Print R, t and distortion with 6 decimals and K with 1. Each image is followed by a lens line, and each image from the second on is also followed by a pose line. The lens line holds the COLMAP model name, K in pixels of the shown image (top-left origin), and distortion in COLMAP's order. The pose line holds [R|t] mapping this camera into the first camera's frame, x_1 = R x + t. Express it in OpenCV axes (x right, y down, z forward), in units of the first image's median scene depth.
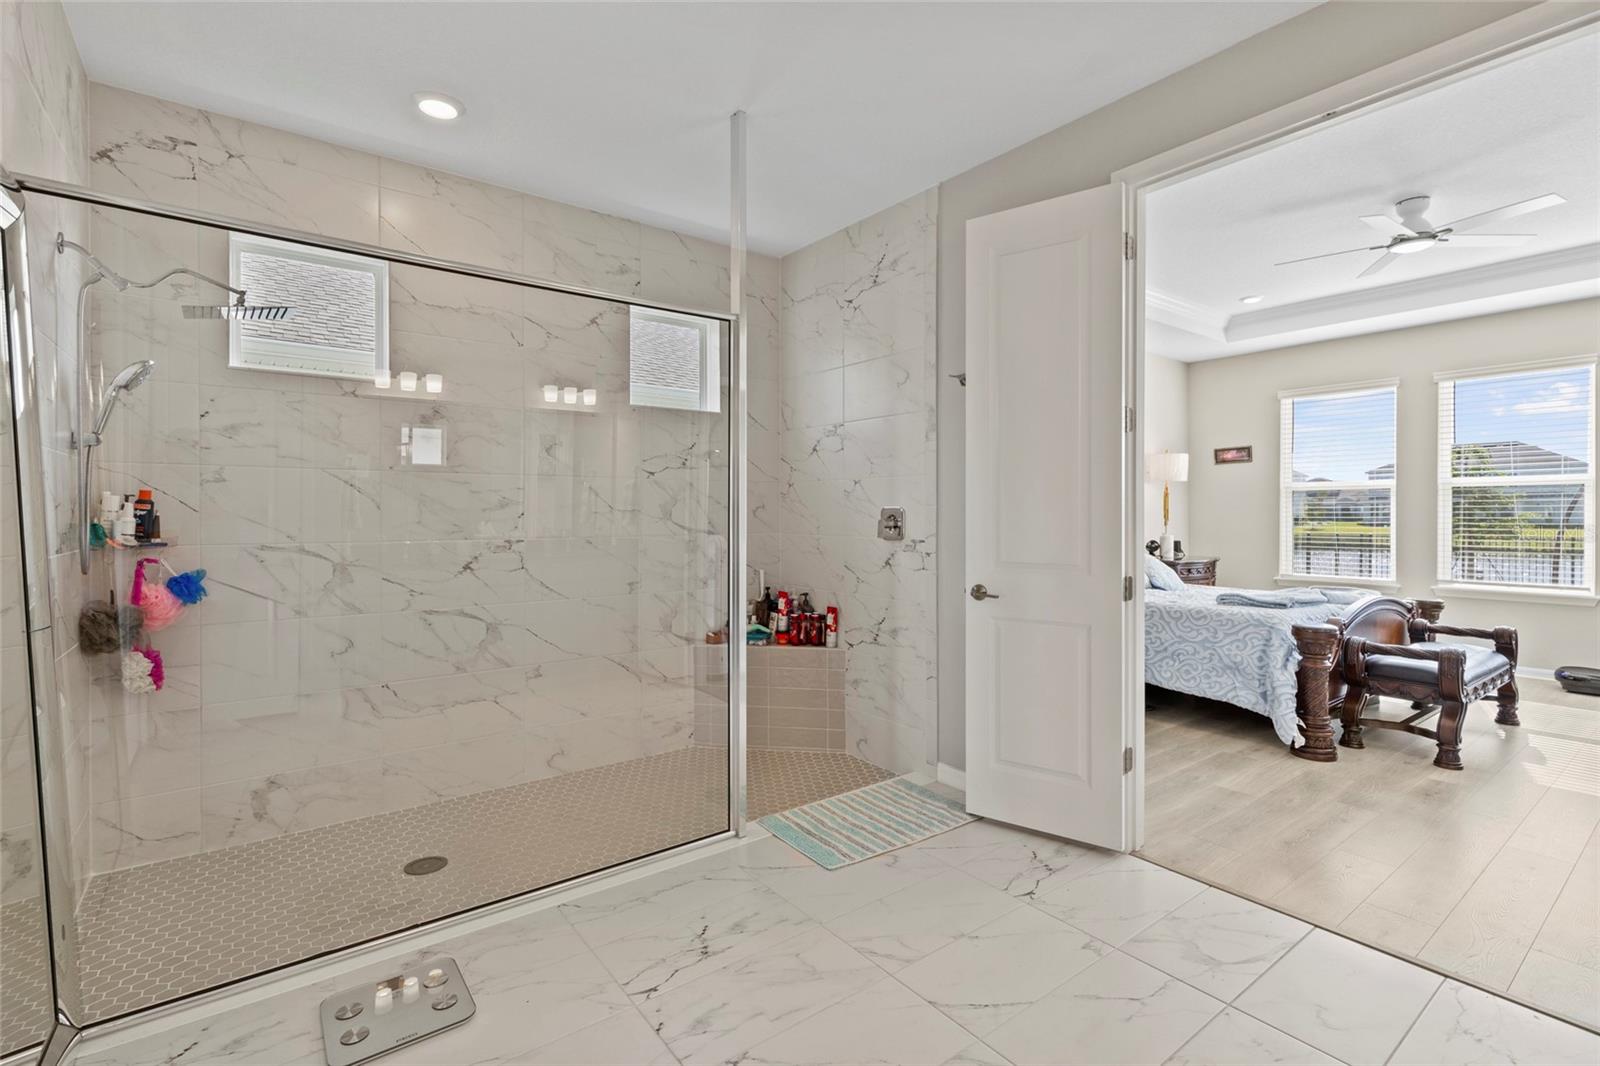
lens RADIAL K [[727.0, 0, 806.8], [0, 727.0, 521.3], [0, 0, 1]] dist [0.003187, 0.000155]
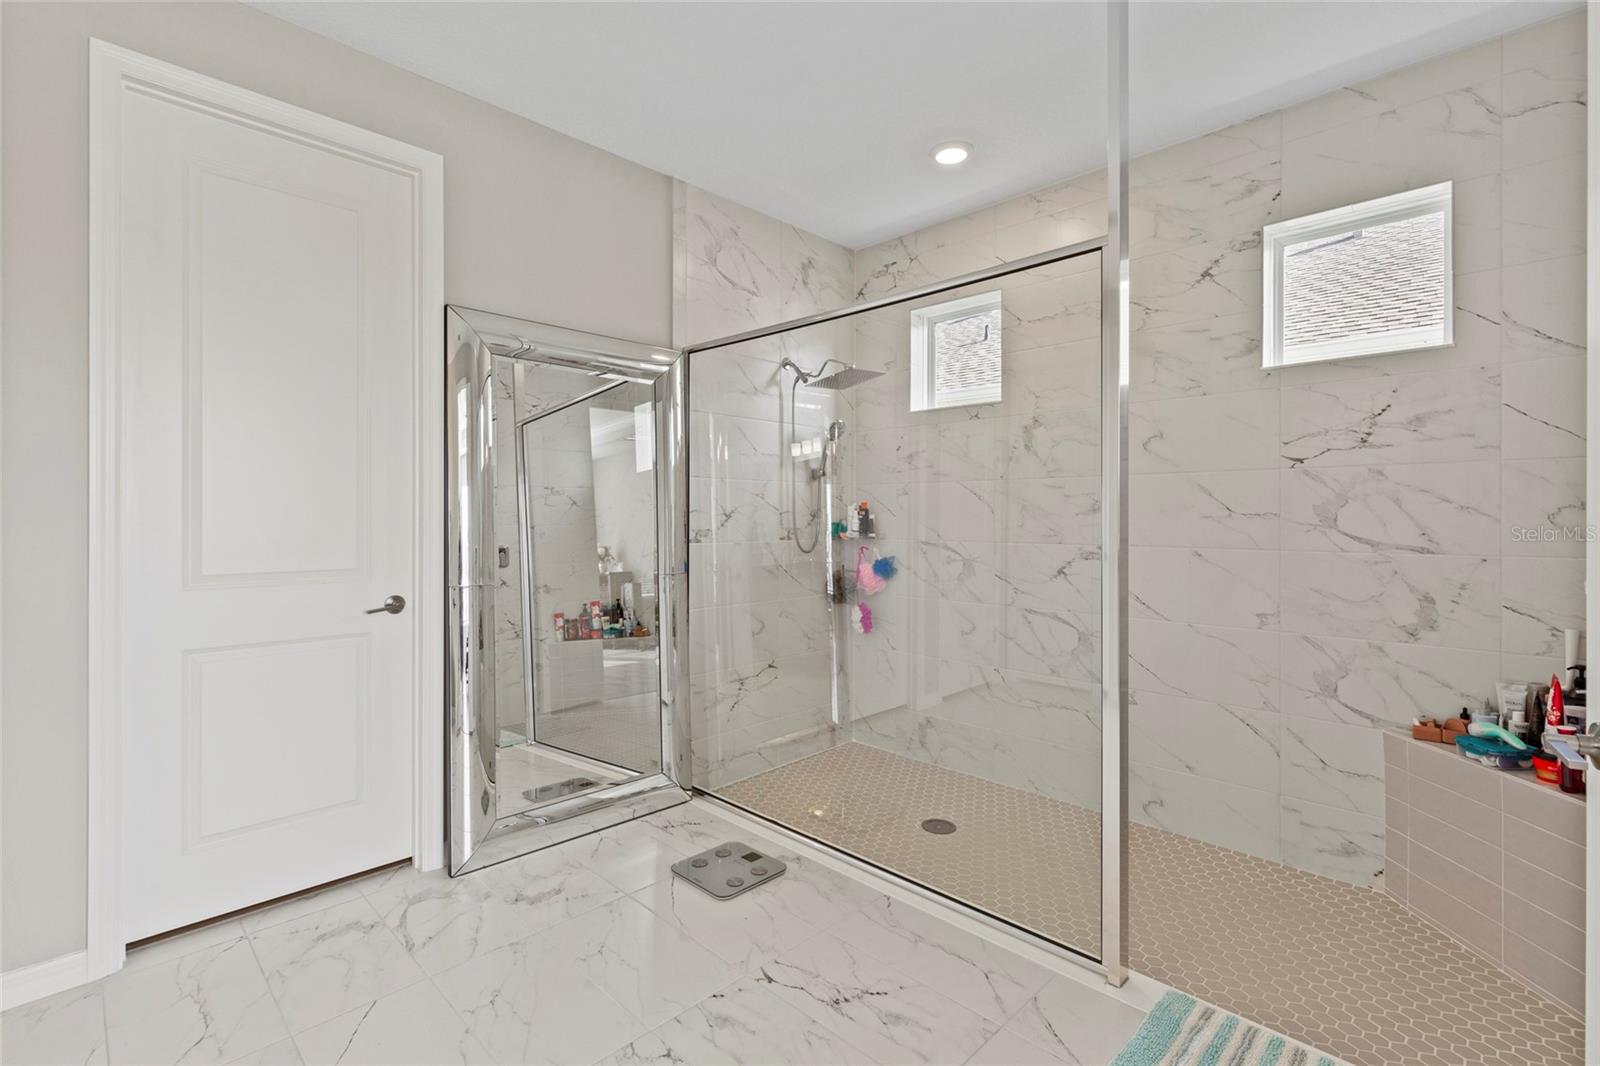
lens RADIAL K [[716.3, 0, 805.2], [0, 716.3, 523.1], [0, 0, 1]] dist [0.003034, 0.000463]
pose [[0.159249, 0.007408, -0.987211, 0.529167], [-0.013824, 0.999891, 0.005274, -0.004738], [0.987142, 0.012807, 0.159334, 0.588639]]
